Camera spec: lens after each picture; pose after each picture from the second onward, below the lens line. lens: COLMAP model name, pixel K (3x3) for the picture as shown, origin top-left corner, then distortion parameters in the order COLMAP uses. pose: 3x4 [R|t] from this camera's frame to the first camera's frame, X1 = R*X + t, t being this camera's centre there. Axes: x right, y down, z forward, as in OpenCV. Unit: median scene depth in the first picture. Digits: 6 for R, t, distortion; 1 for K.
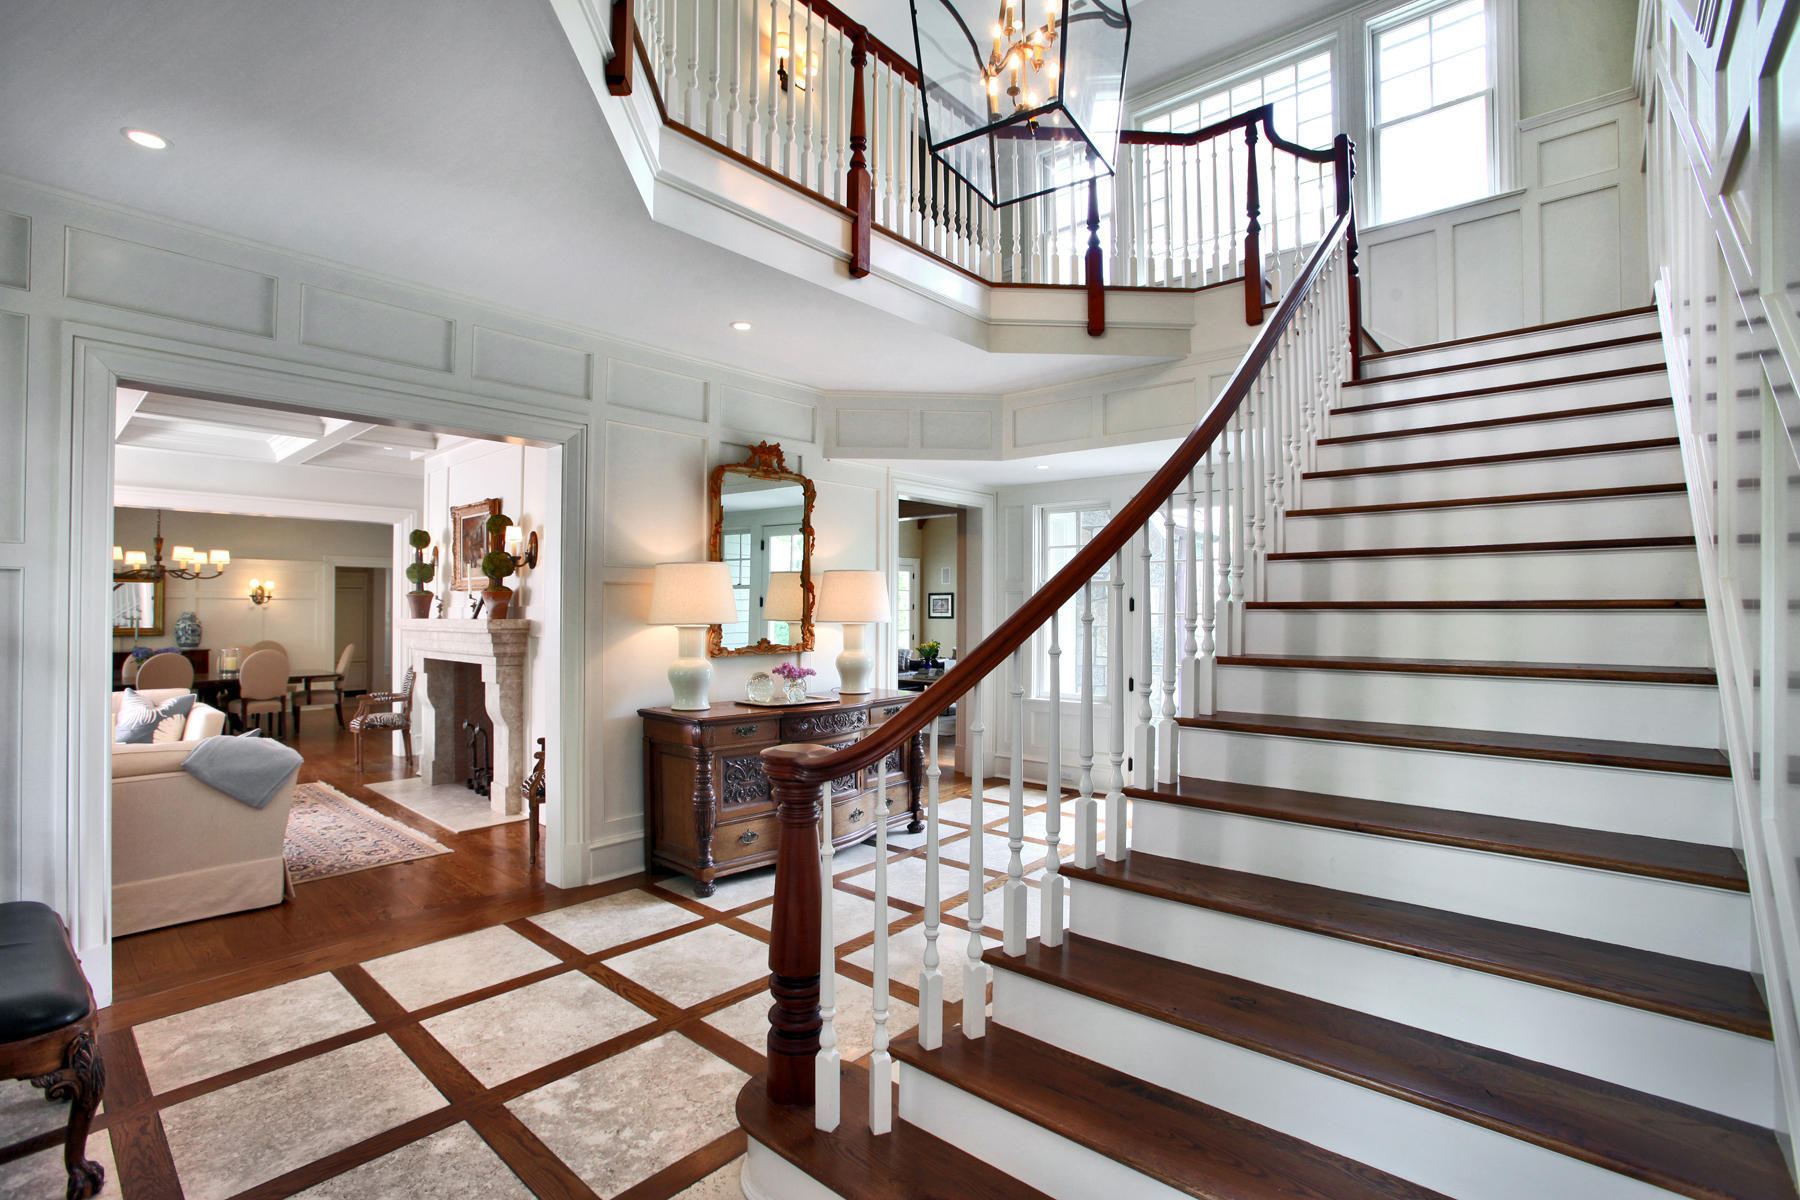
lens RADIAL K [[822.0, 0, 900.0], [0, 822.0, 600.0], [0, 0, 1]] dist [-0.002519, -0.000074]
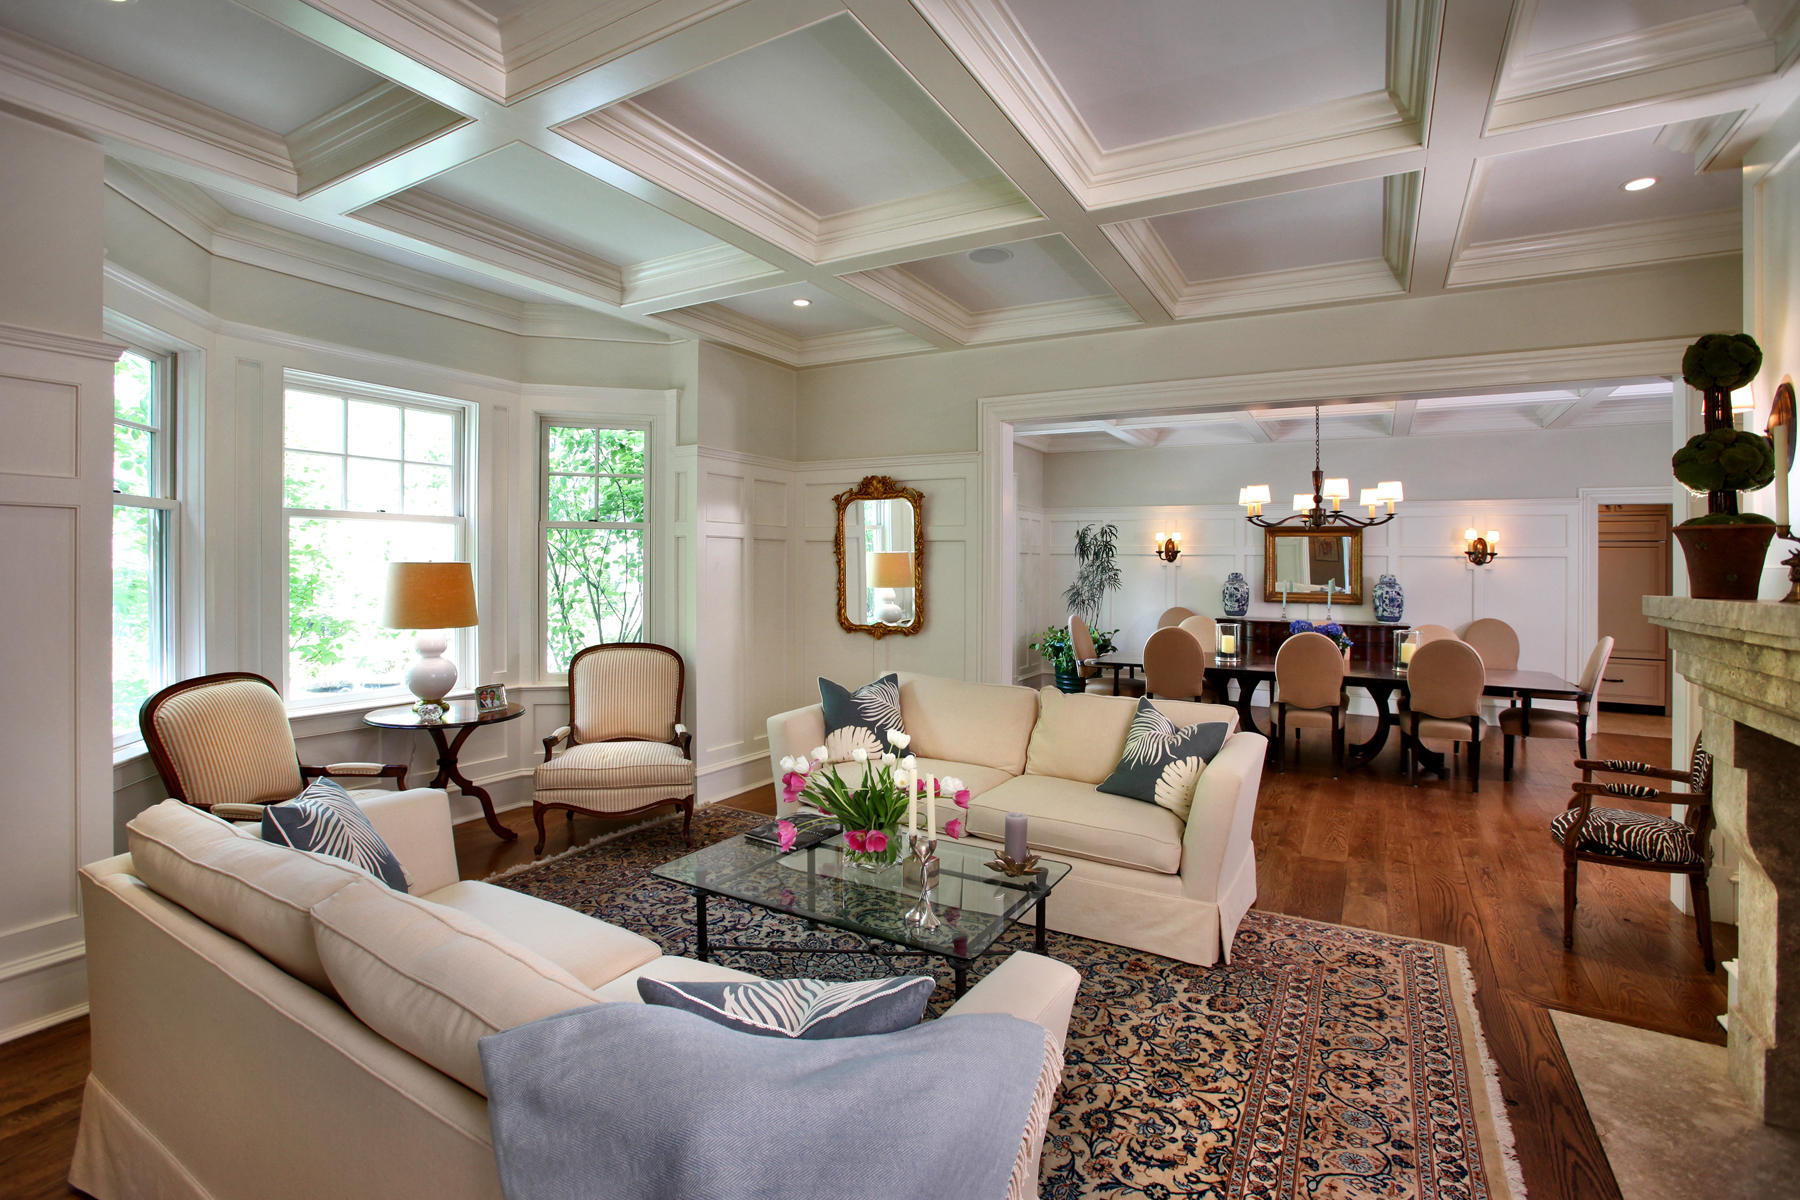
lens RADIAL K [[861.5, 0, 881.2], [0, 861.5, 555.4], [0, 0, 1]] dist [-0.008302, -0.000028]
pose [[0.225734, -0.006952, -0.974164, -0.250506], [-0.005073, 0.999953, -0.008311, 0.007536], [0.974176, 0.006818, 0.225688, 0.455296]]
